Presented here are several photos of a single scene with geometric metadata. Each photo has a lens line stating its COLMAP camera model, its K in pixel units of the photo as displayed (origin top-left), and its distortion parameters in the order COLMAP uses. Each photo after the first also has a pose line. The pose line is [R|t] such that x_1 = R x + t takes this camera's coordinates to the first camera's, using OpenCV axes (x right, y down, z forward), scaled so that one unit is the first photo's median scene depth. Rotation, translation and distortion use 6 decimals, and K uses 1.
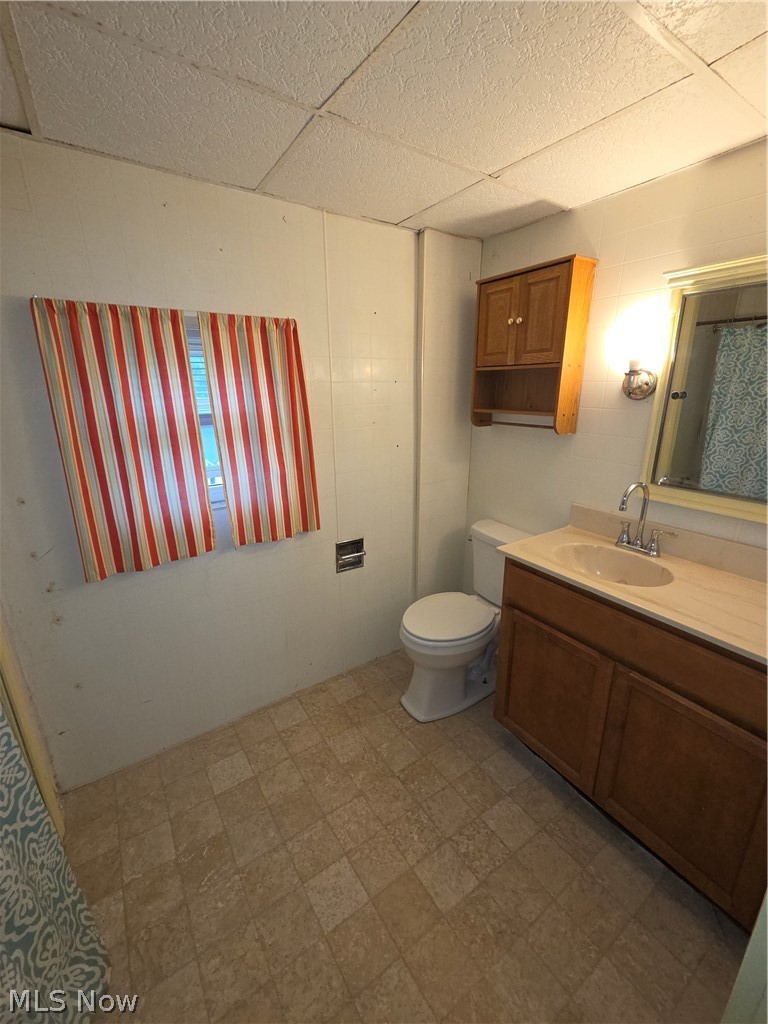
lens RADIAL K [[420.0, 0, 384.5], [0, 420.0, 509.2], [0, 0, 1]] dist [0.000174, -0.000337]
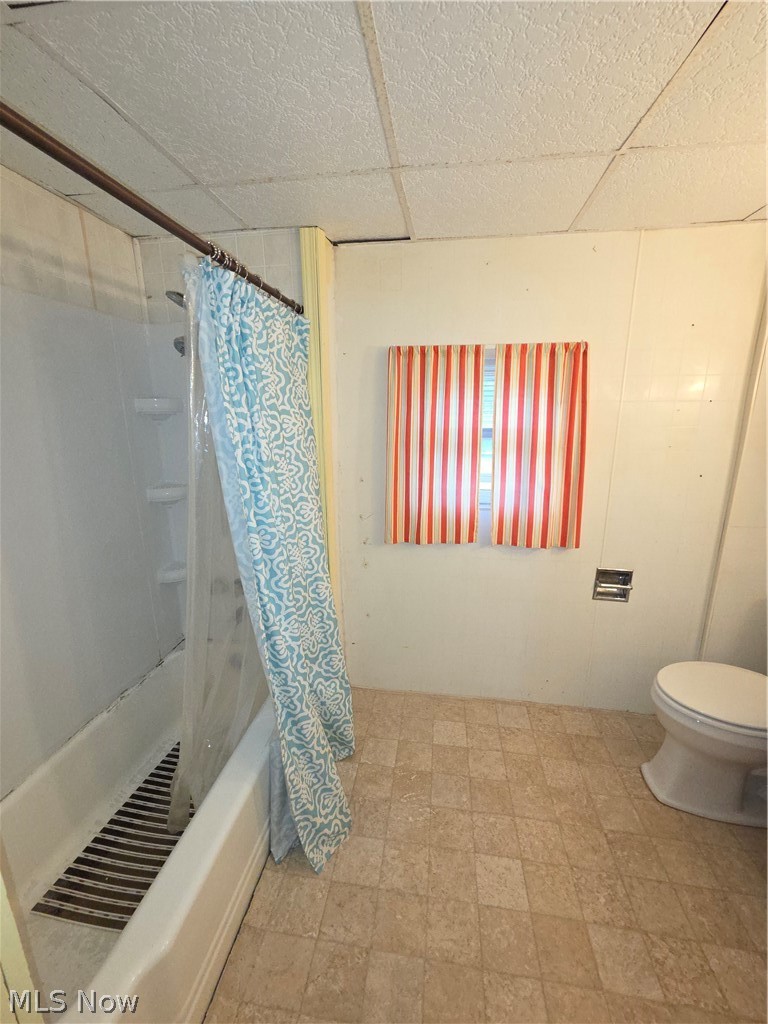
lens RADIAL K [[420.0, 0, 382.7], [0, 420.0, 509.3], [0, 0, 1]] dist [0.000174, -0.000337]
pose [[0.738133, 0.162504, -0.654791, 0.167793], [-0.194741, 0.980565, 0.023826, 0.028865], [0.645937, 0.109928, 0.755434, -0.069578]]
